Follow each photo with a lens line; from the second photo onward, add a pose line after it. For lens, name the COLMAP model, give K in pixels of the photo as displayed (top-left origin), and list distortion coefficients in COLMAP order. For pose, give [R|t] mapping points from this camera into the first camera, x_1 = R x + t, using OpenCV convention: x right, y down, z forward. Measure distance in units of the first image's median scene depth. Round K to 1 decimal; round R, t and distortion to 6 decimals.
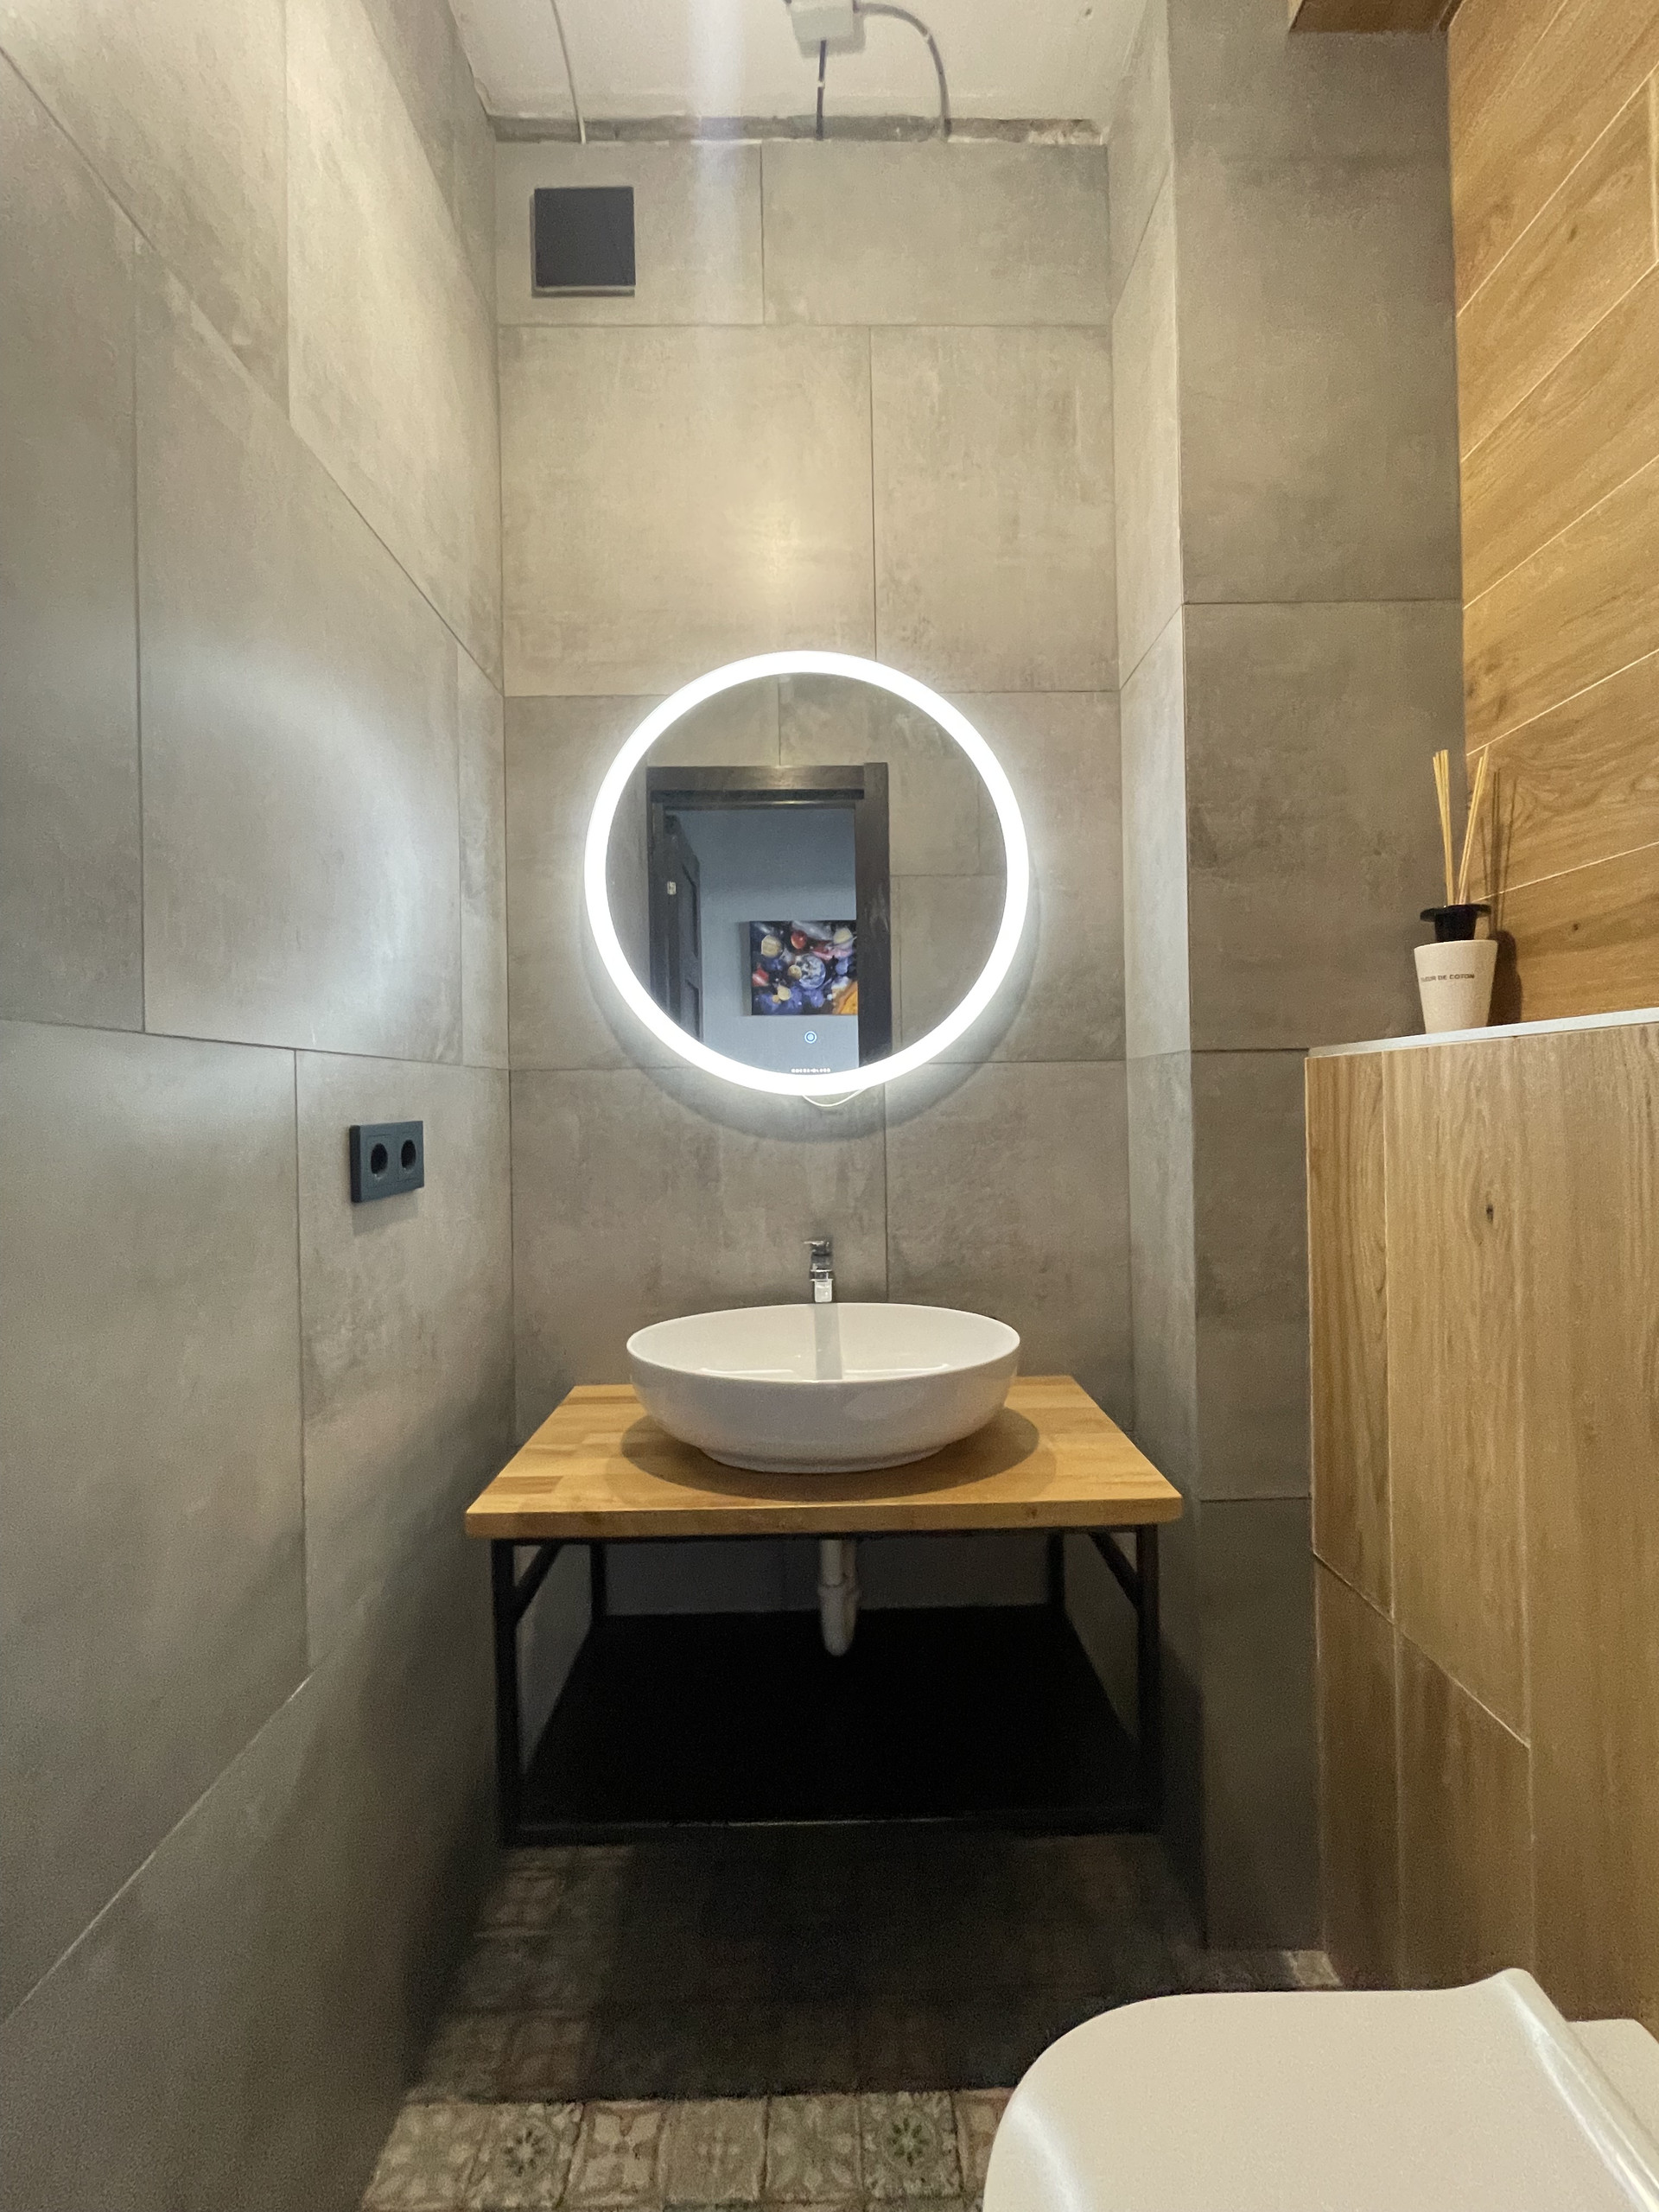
lens RADIAL K [[907.2, 0, 828.5], [0, 907.2, 1102.0], [0, 0, 1]] dist [-0.000685, -0.000151]
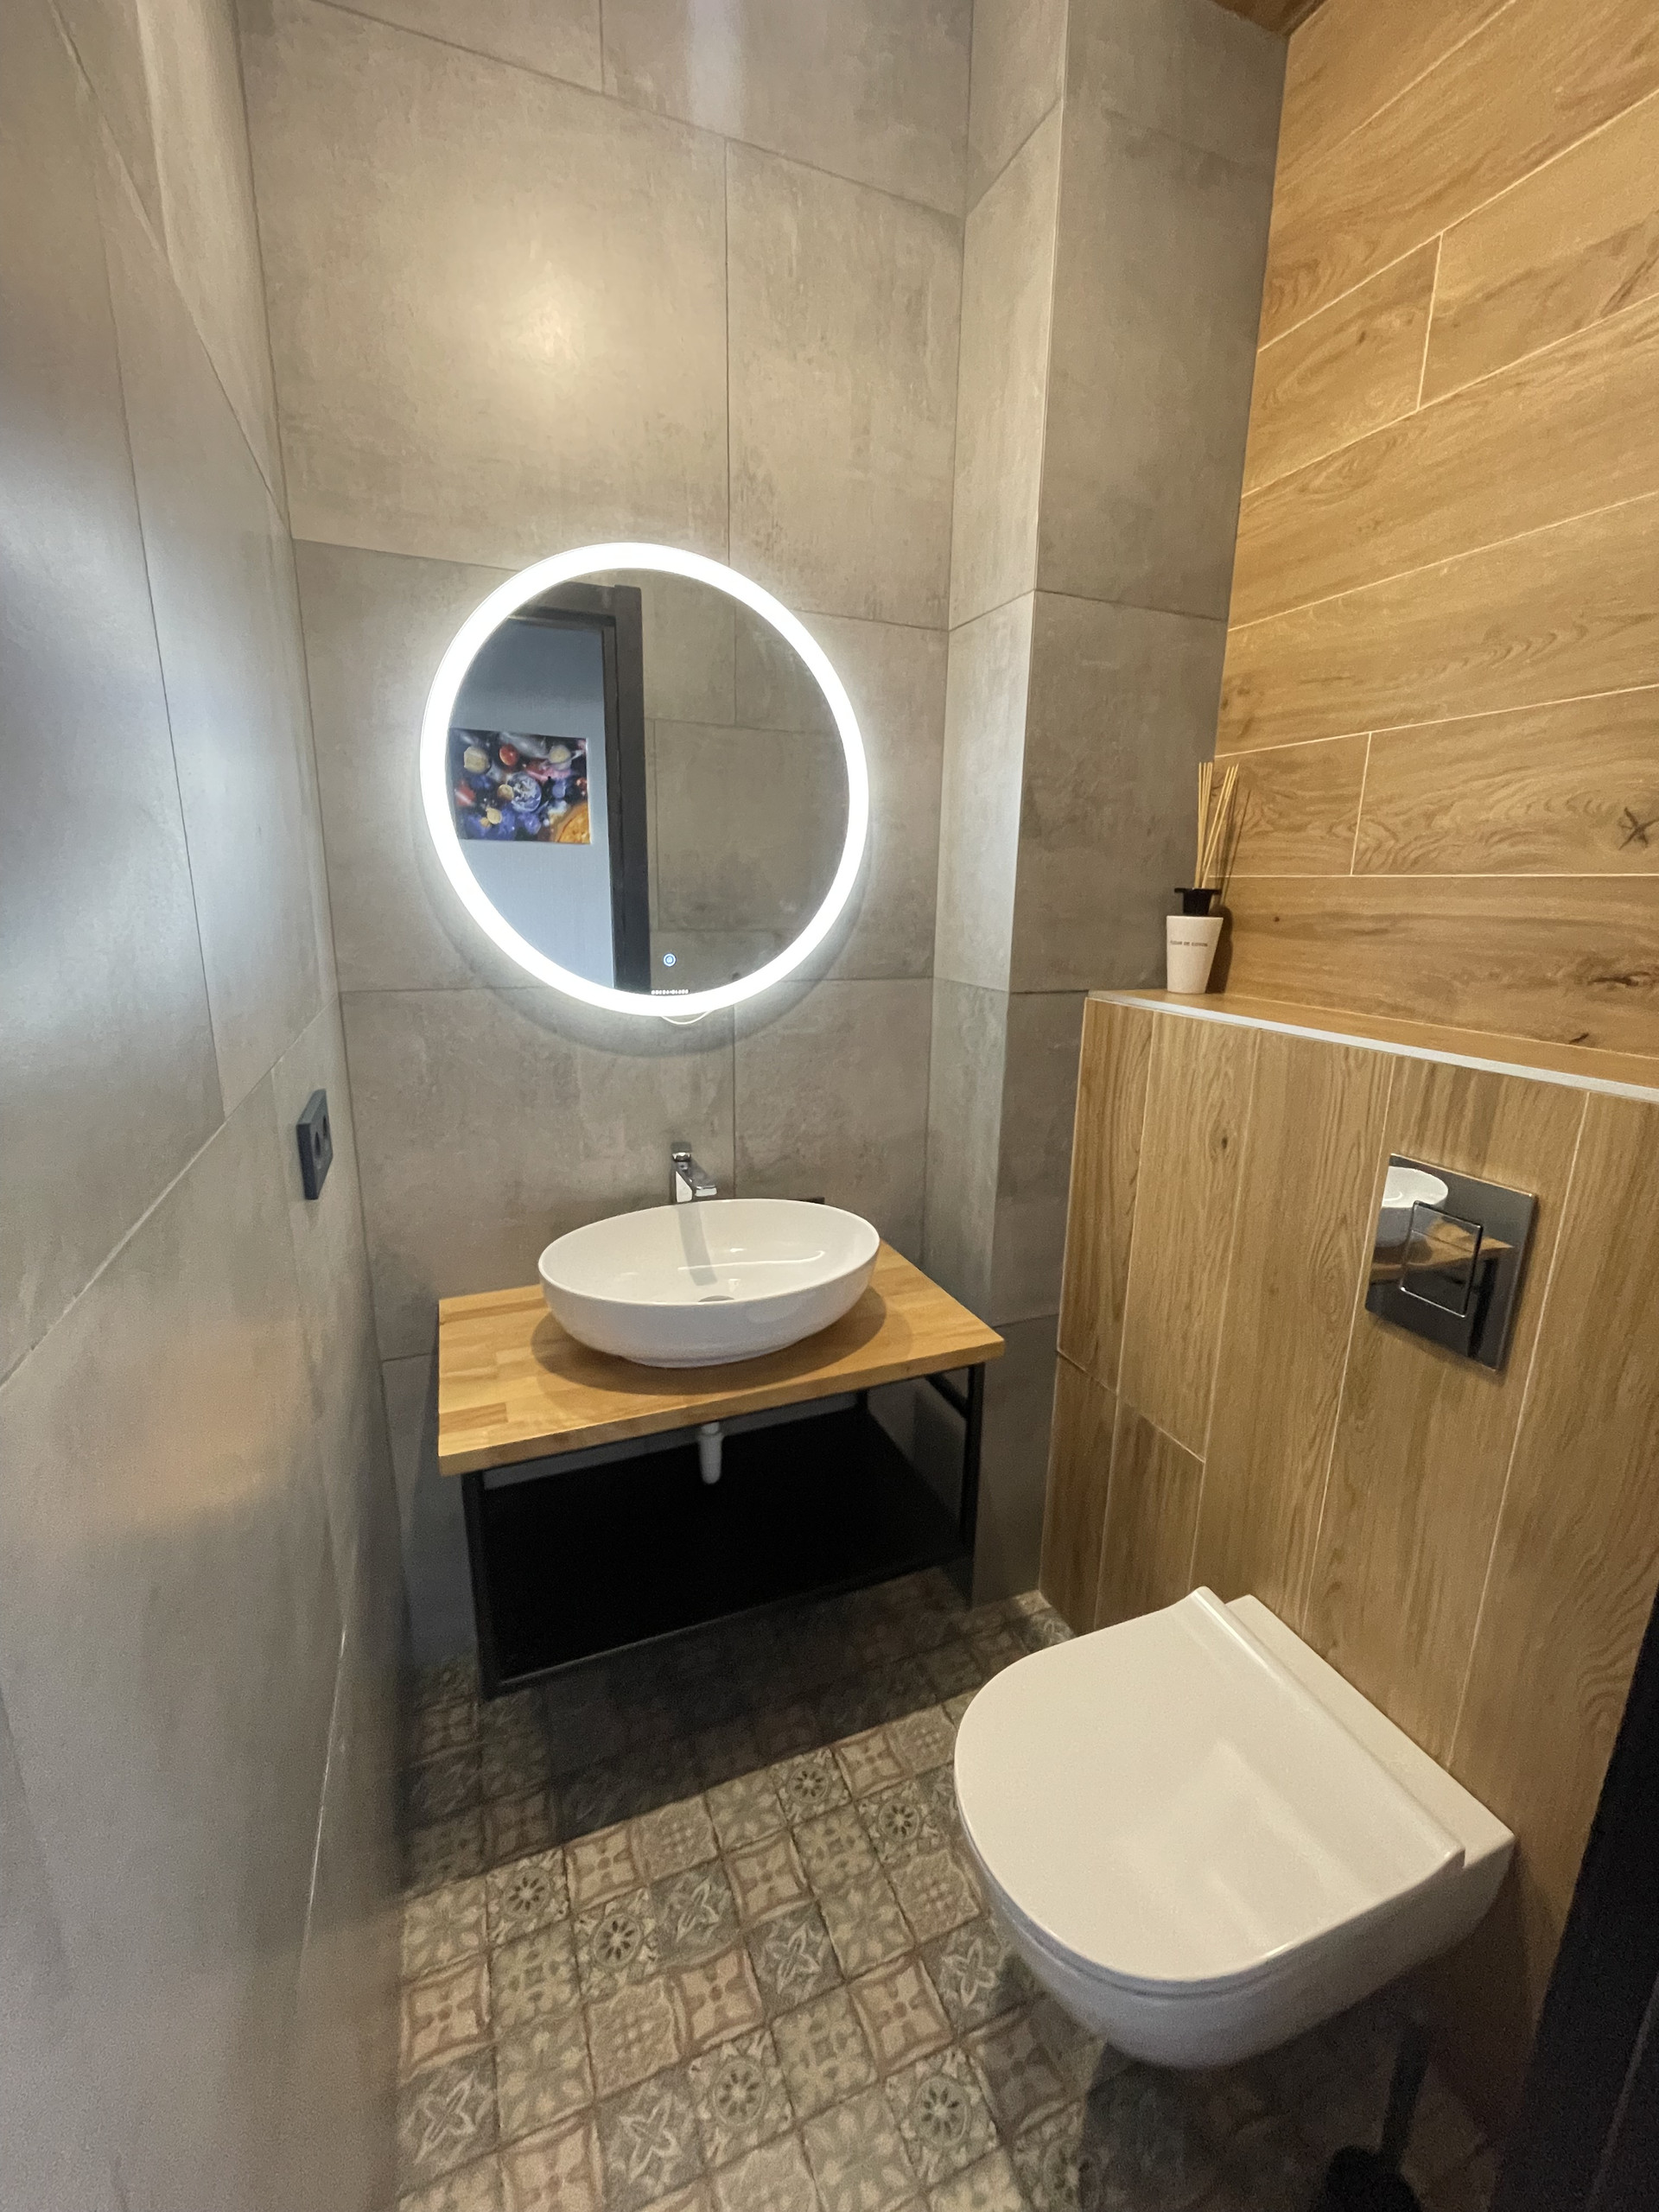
lens RADIAL K [[907.2, 0, 824.4], [0, 907.2, 1099.1], [0, 0, 1]] dist [-0.000685, -0.000151]
pose [[0.926017, -0.057537, 0.373071, -0.291855], [-0.032447, 0.972525, 0.230526, -0.187309], [-0.376085, -0.225576, 0.898708, -0.039361]]
